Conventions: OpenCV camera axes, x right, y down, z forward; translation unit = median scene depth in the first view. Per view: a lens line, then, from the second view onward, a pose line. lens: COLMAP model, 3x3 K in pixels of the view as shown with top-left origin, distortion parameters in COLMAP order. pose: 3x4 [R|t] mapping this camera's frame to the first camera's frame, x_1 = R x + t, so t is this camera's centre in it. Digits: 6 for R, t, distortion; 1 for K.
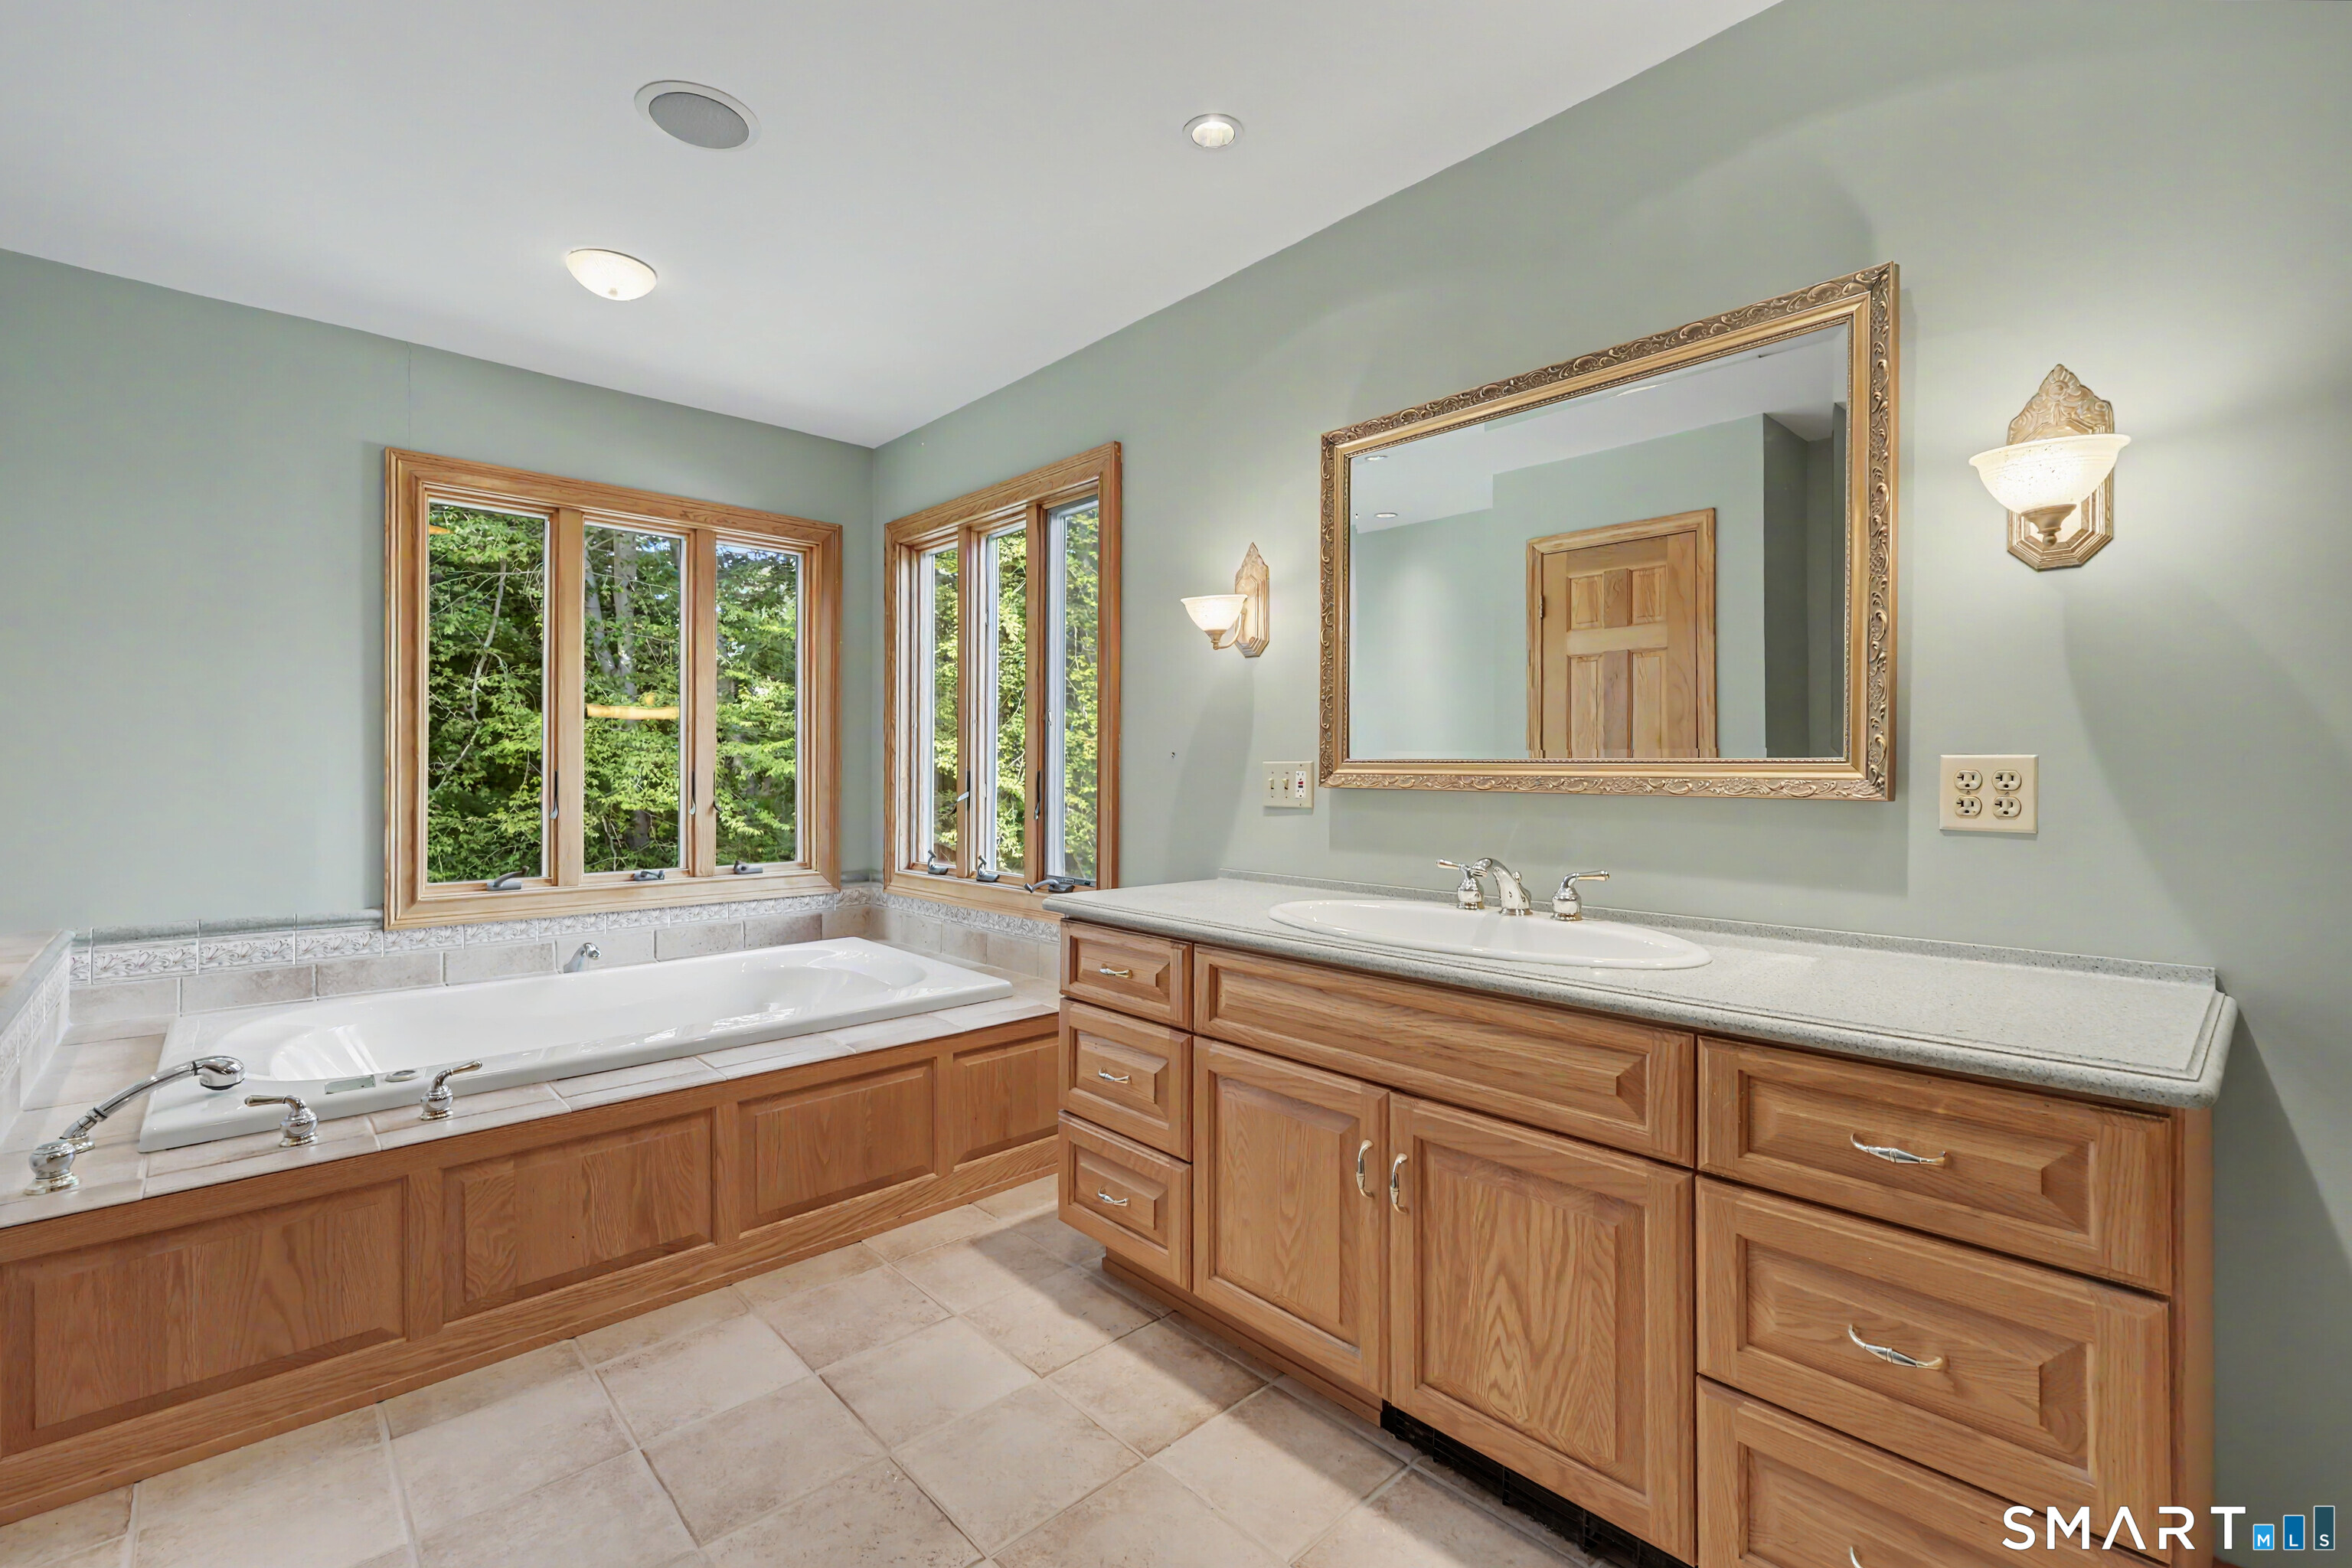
lens RADIAL K [[1020.9, 0, 1177.0], [0, 1020.9, 774.7], [0, 0, 1]] dist [0.000493, -0.000085]
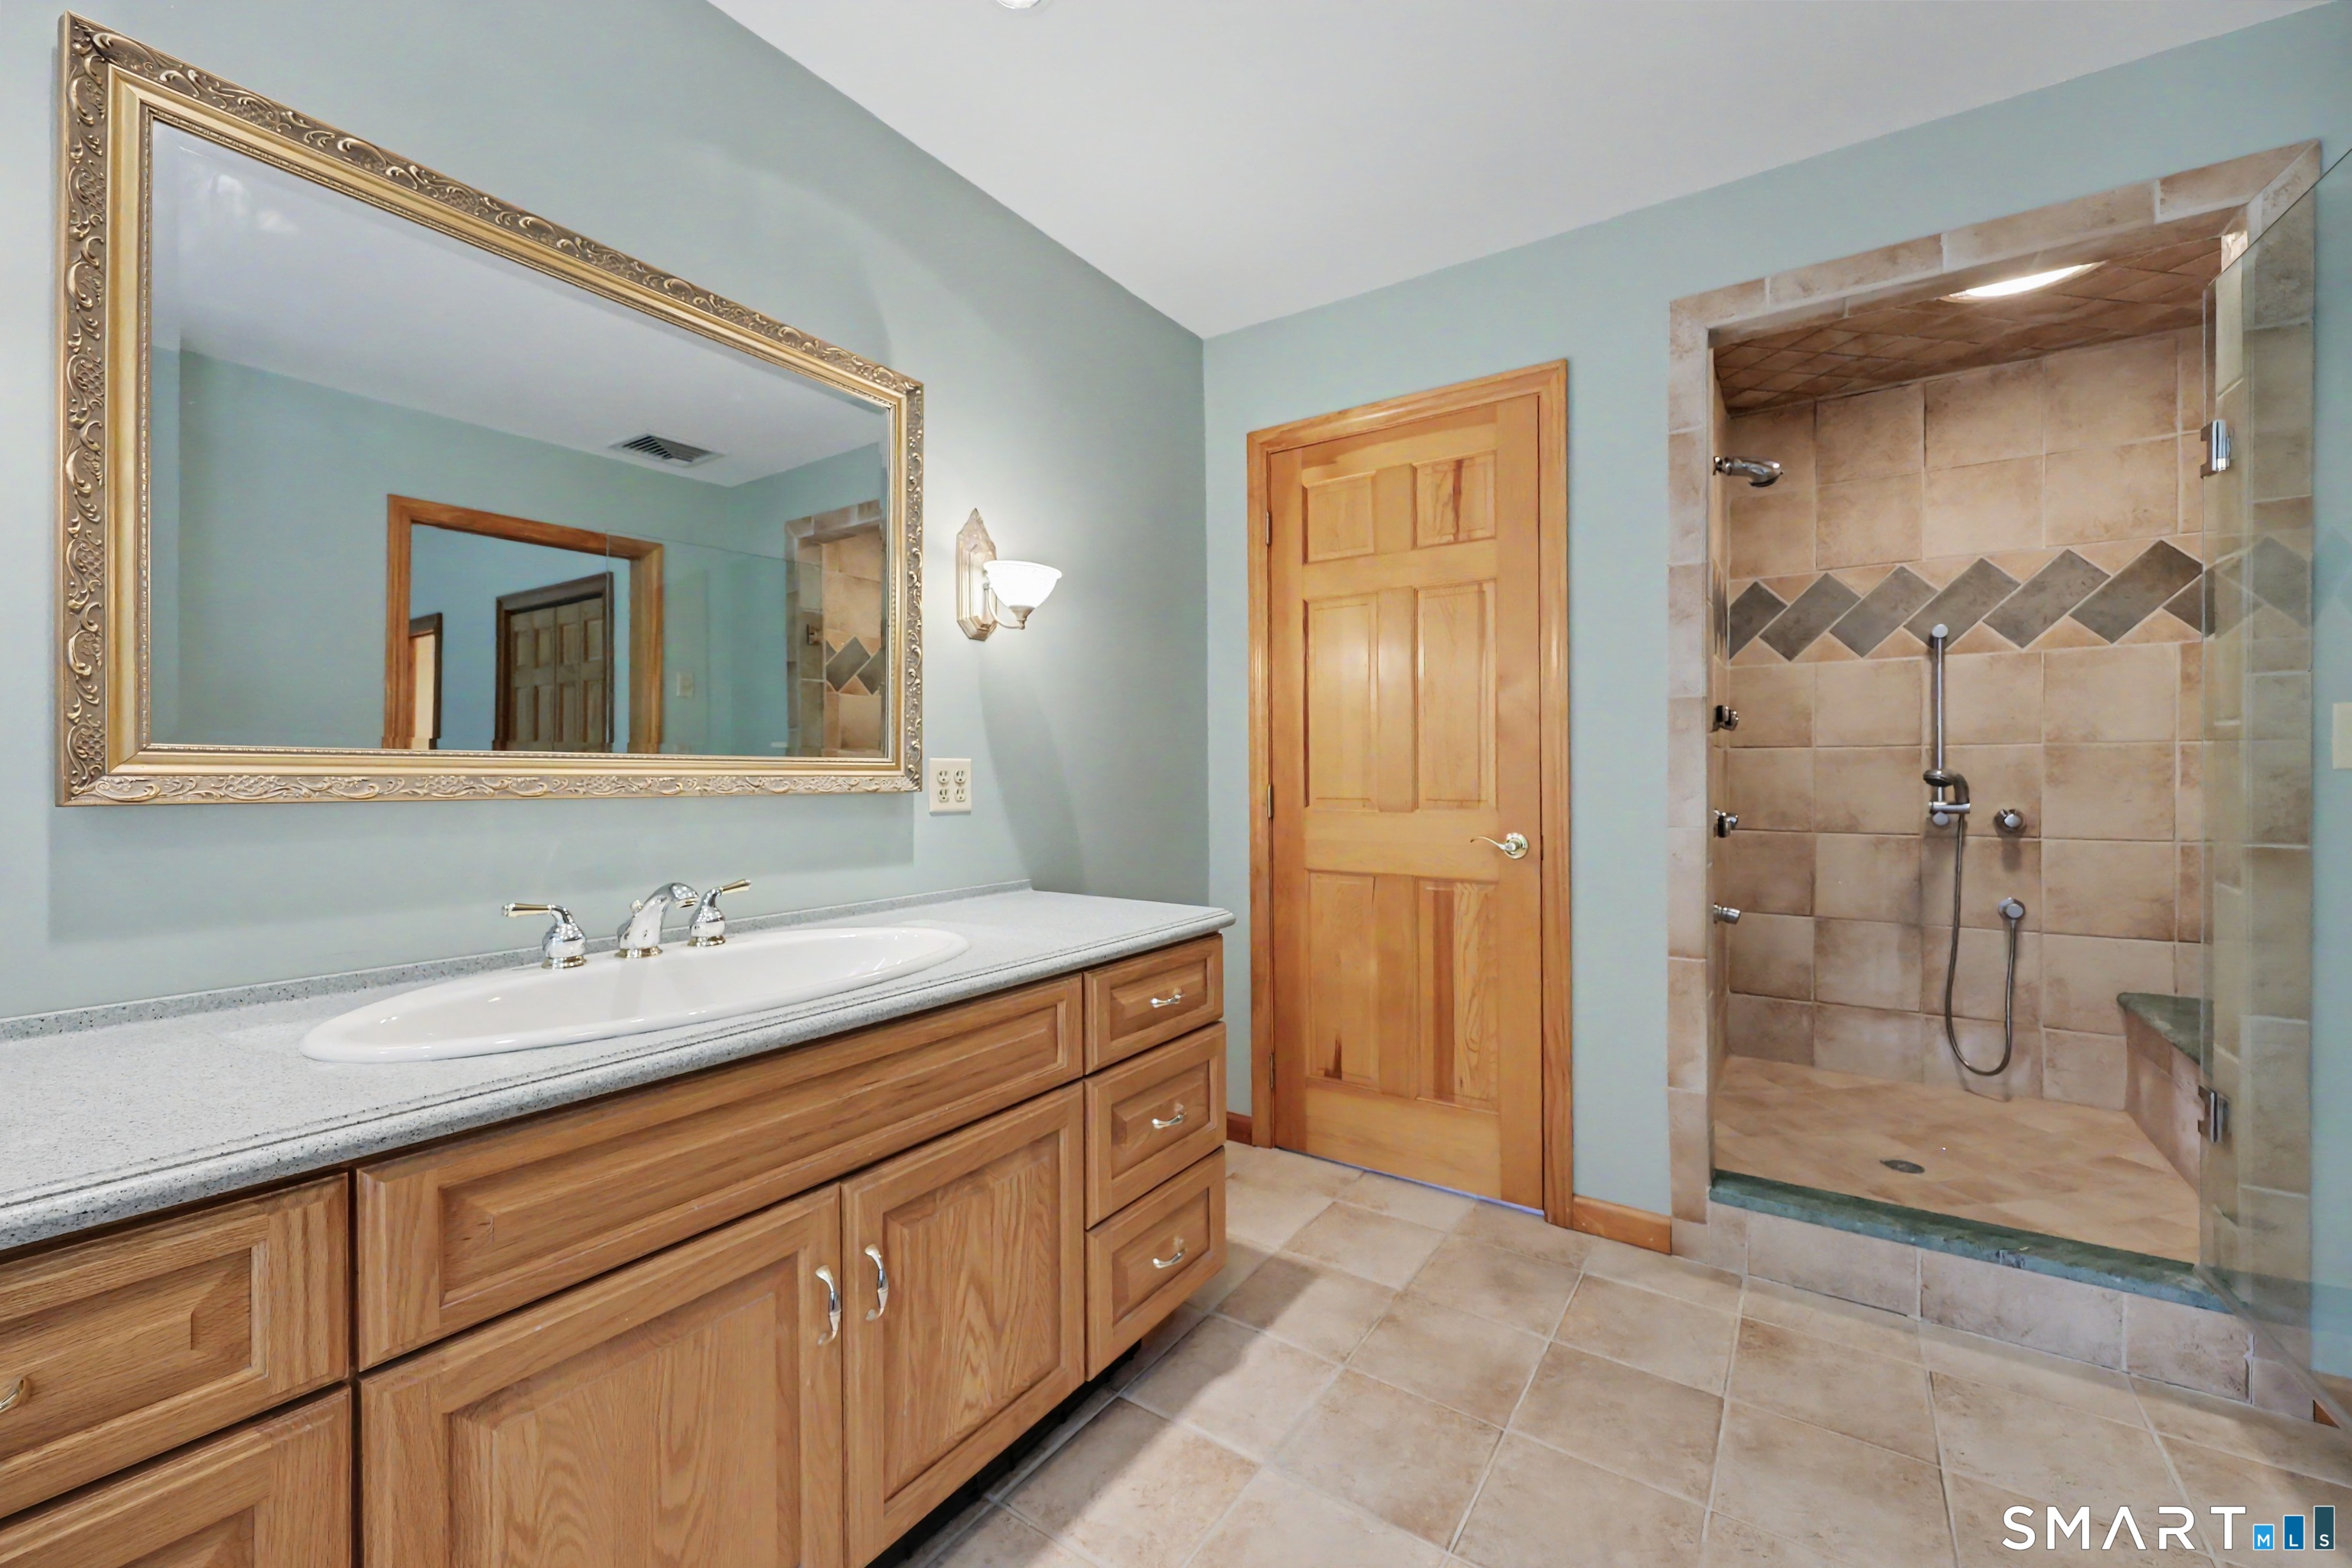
lens RADIAL K [[958.4, 0, 1174.2], [0, 958.4, 774.4], [0, 0, 1]] dist [-0.002100, 0.000004]
pose [[-0.238757, -0.005058, 0.971066, -0.579161], [0.001017, 0.999985, 0.005459, -0.004233], [-0.971079, 0.002291, -0.238748, 0.967974]]
